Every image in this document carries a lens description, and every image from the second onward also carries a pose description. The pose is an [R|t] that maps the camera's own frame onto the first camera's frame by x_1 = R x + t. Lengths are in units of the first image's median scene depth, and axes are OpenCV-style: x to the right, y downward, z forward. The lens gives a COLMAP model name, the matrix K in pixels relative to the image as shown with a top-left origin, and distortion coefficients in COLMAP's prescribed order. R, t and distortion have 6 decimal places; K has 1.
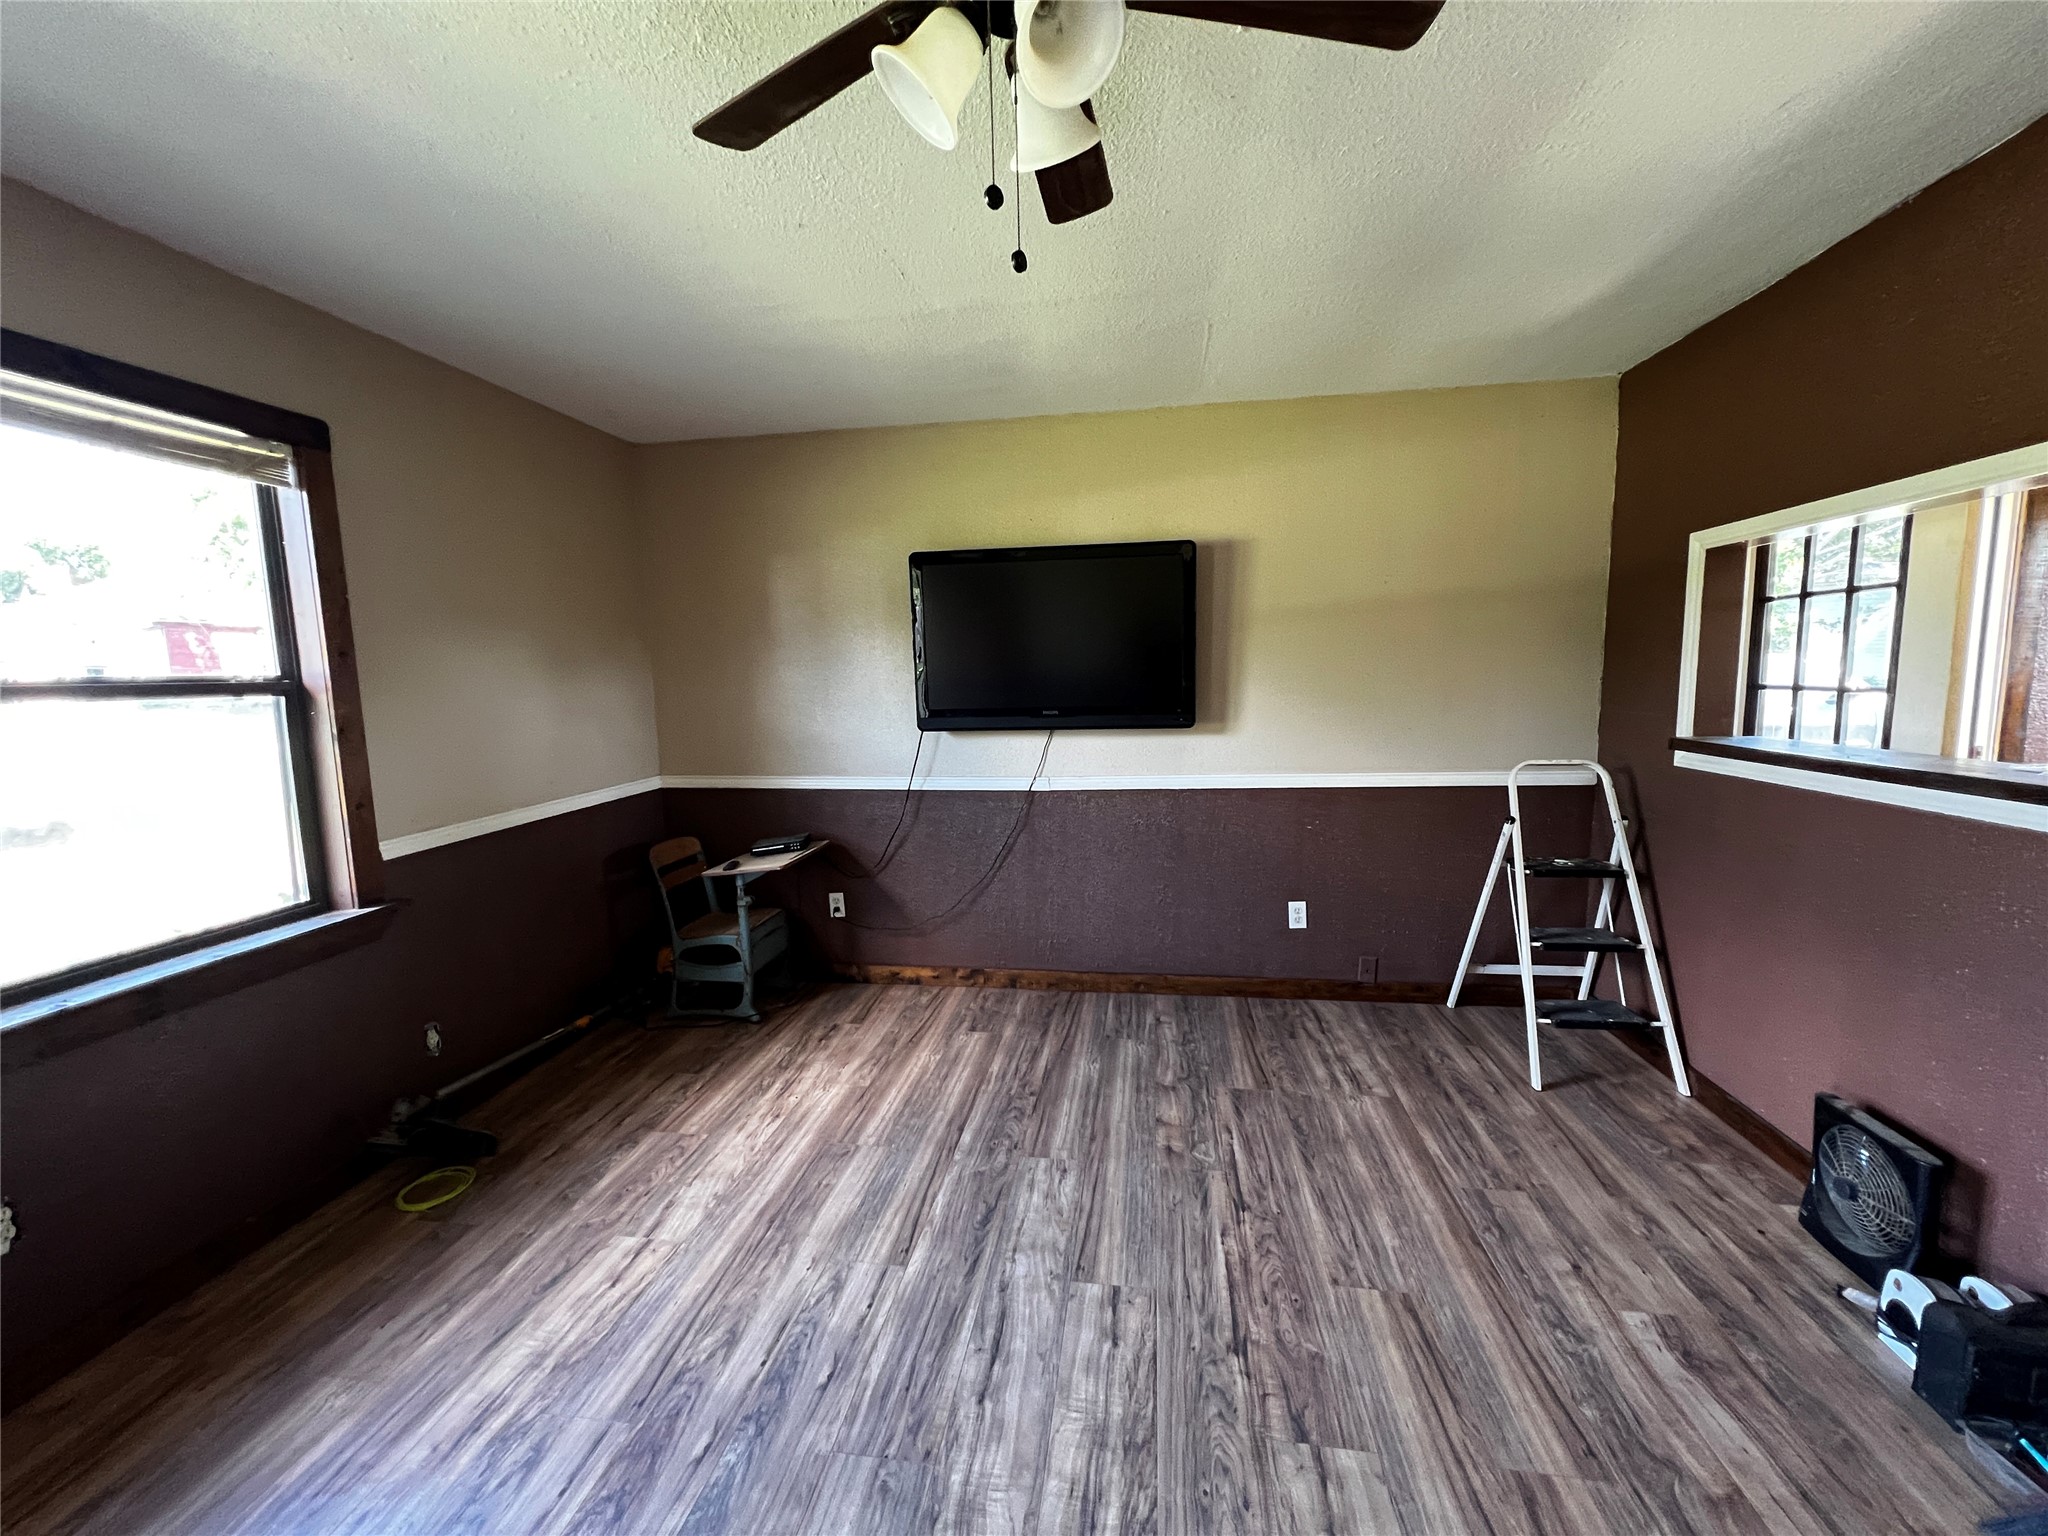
lens RADIAL K [[826.2, 0, 1024.0], [0, 826.2, 768.0], [0, 0, 1]] dist [-0.001311, 0.000453]
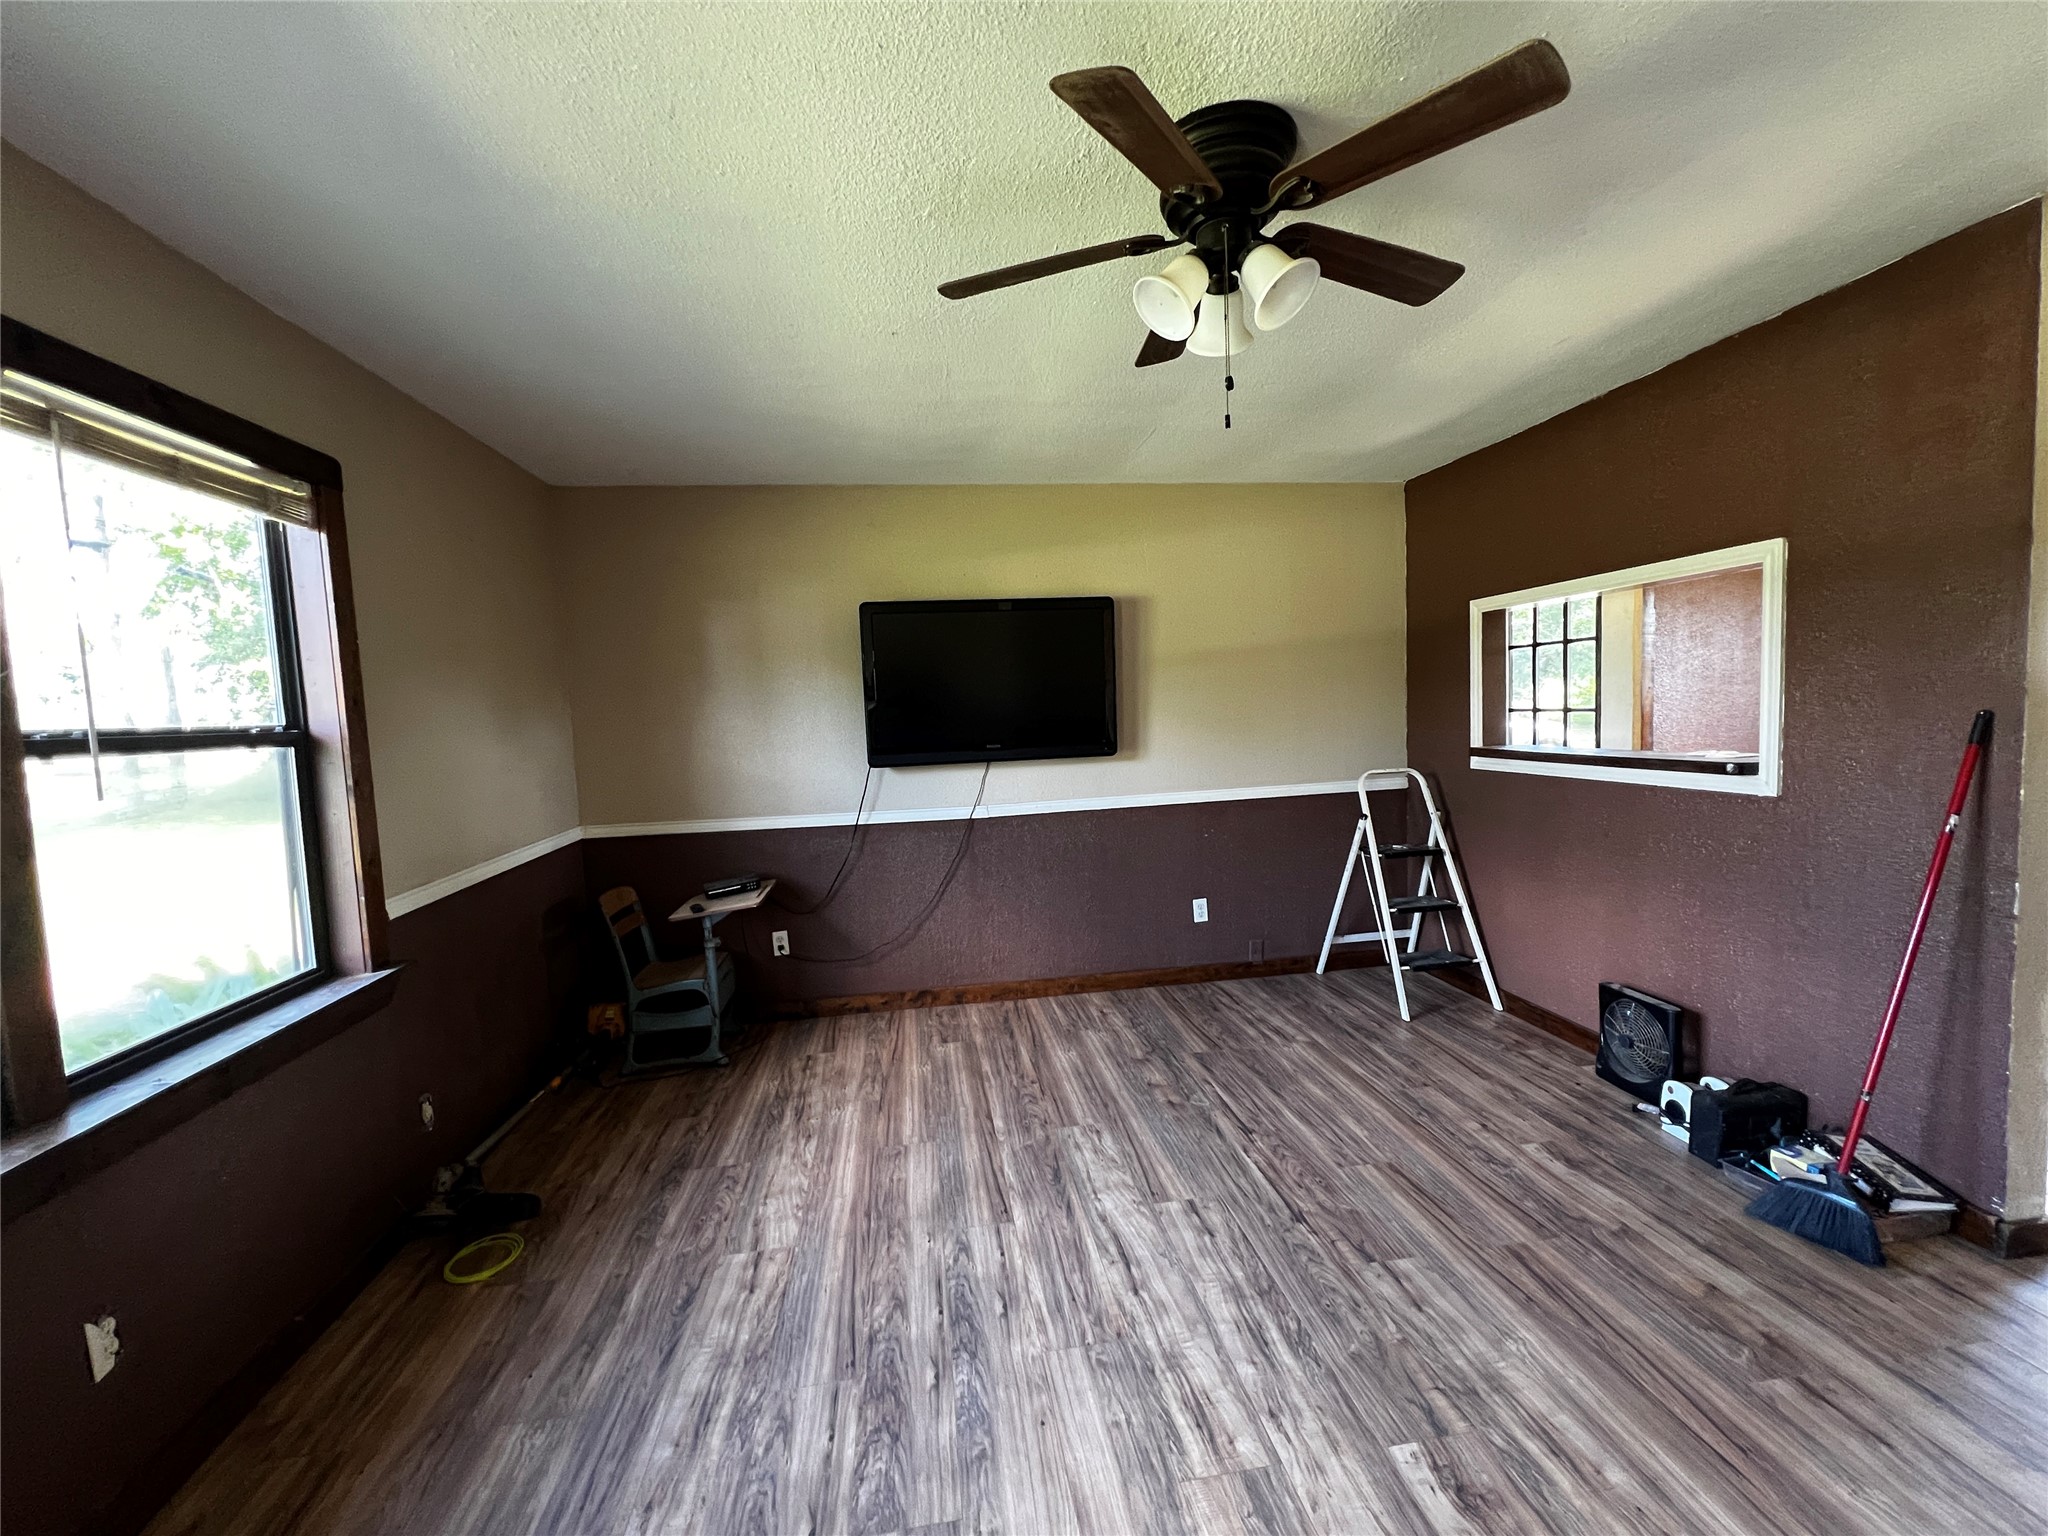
lens RADIAL K [[837.3, 0, 1024.0], [0, 837.3, 768.0], [0, 0, 1]] dist [-0.001683, -0.000212]
pose [[0.956944, -0.038437, 0.287716, -0.364062], [0.053947, 0.997476, -0.046175, 0.023500], [-0.285215, 0.059708, 0.956602, -0.128835]]
